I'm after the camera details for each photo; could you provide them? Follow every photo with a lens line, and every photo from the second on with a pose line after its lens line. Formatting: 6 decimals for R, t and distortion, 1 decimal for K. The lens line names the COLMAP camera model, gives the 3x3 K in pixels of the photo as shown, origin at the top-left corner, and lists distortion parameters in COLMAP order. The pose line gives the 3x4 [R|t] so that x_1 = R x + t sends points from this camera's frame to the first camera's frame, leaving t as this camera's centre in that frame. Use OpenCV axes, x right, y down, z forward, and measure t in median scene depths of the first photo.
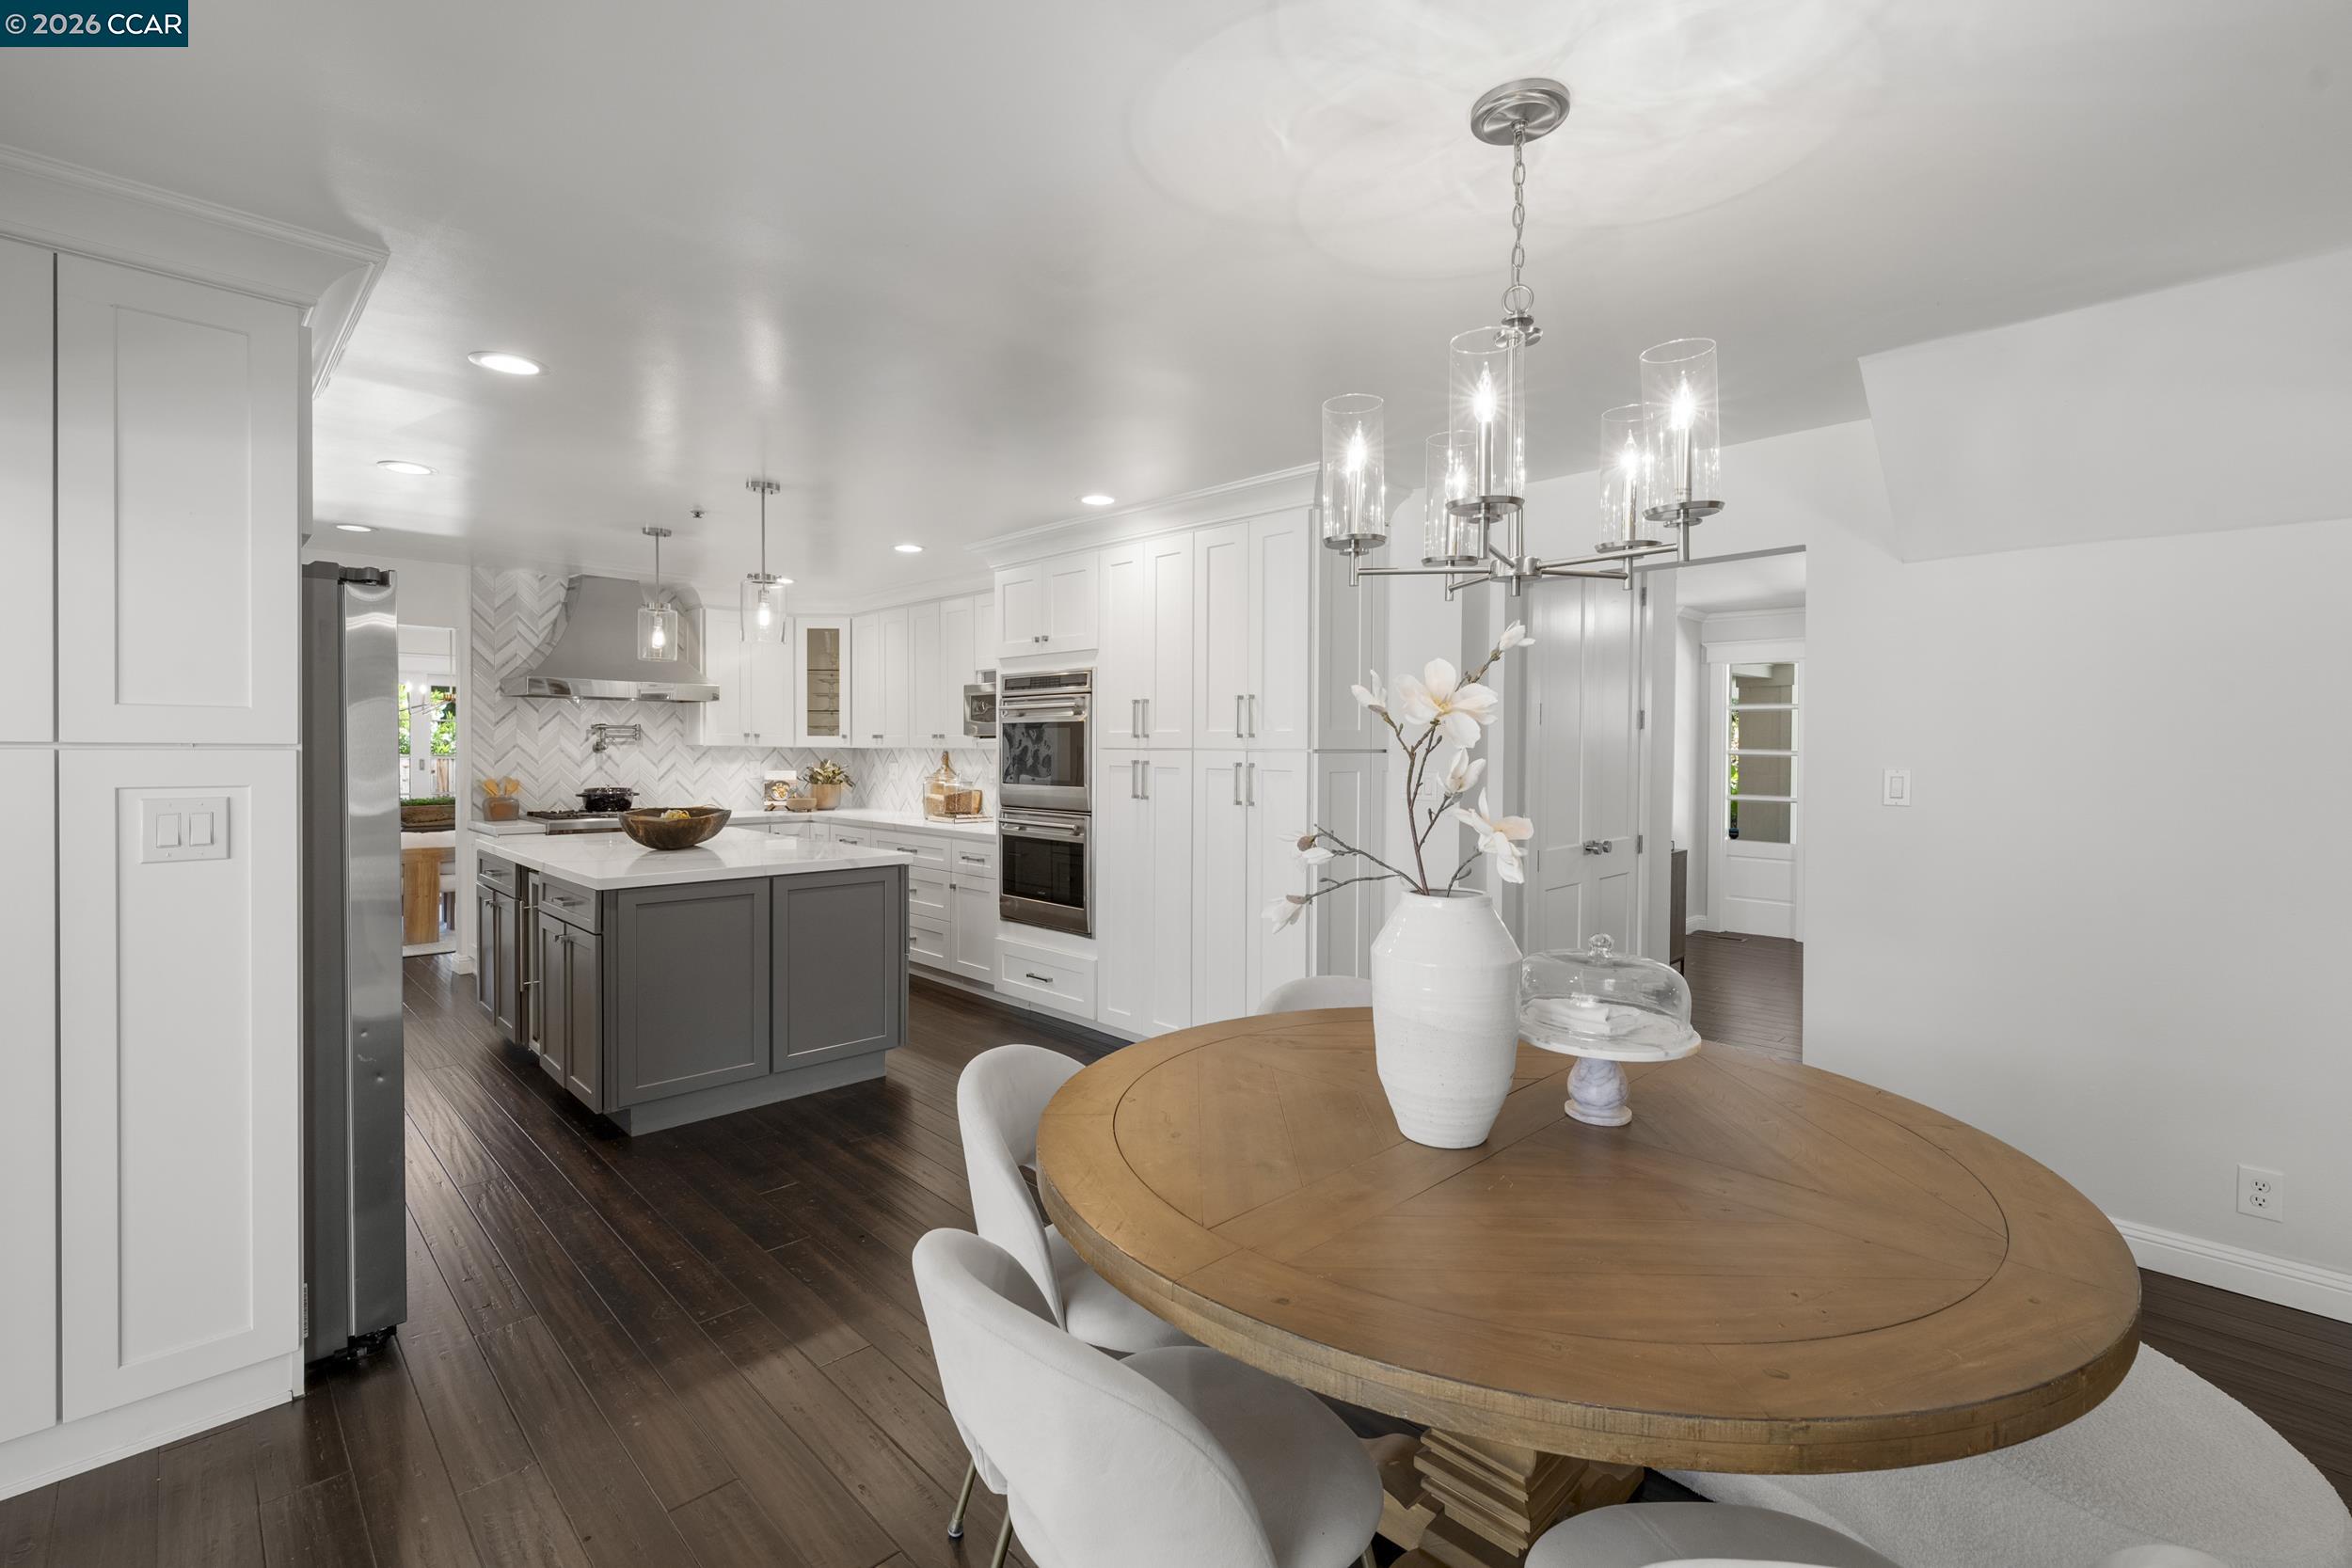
lens RADIAL K [[1059.2, 0, 1186.0], [0, 1059.2, 771.0], [0, 0, 1]] dist [0.000260, 0.000138]
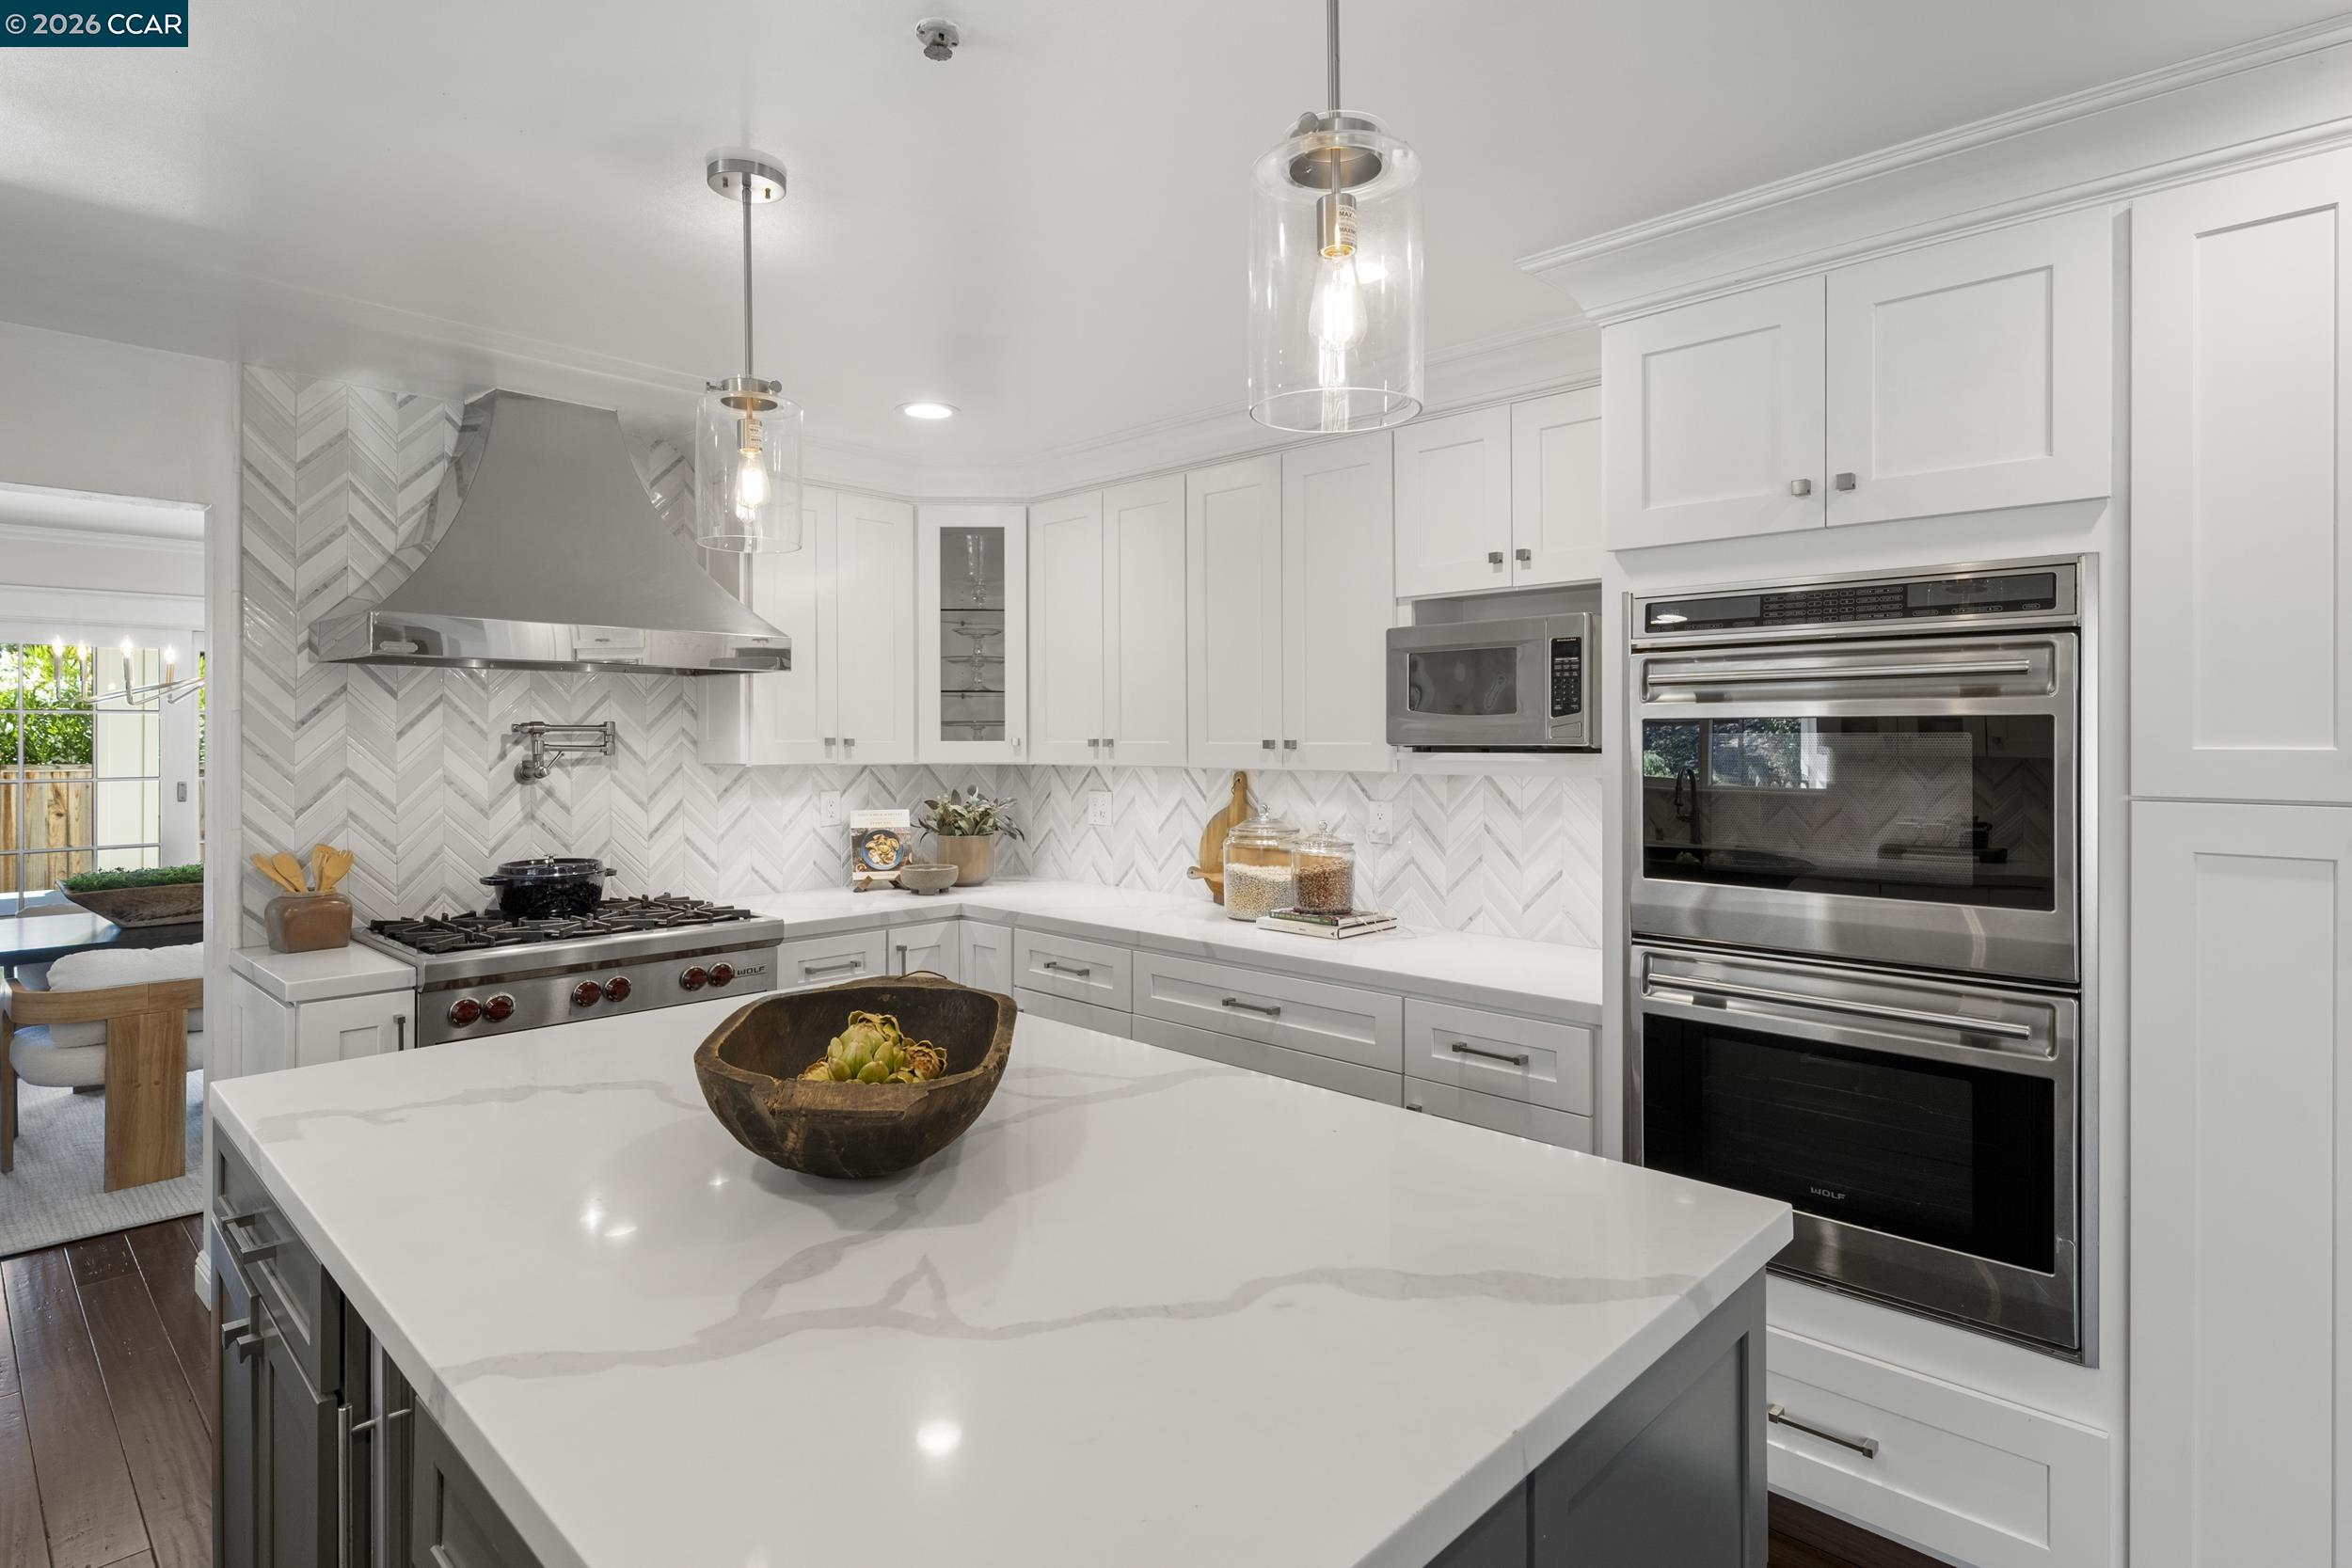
lens RADIAL K [[1231.9, 0, 1185.4], [0, 1231.9, 745.9], [0, 0, 1]] dist [0.003393, -0.000018]
pose [[0.999656, -0.007145, 0.025251, -0.287738], [0.007468, 0.999891, -0.012725, -0.025592], [-0.025157, 0.012909, 0.999600, 0.464876]]
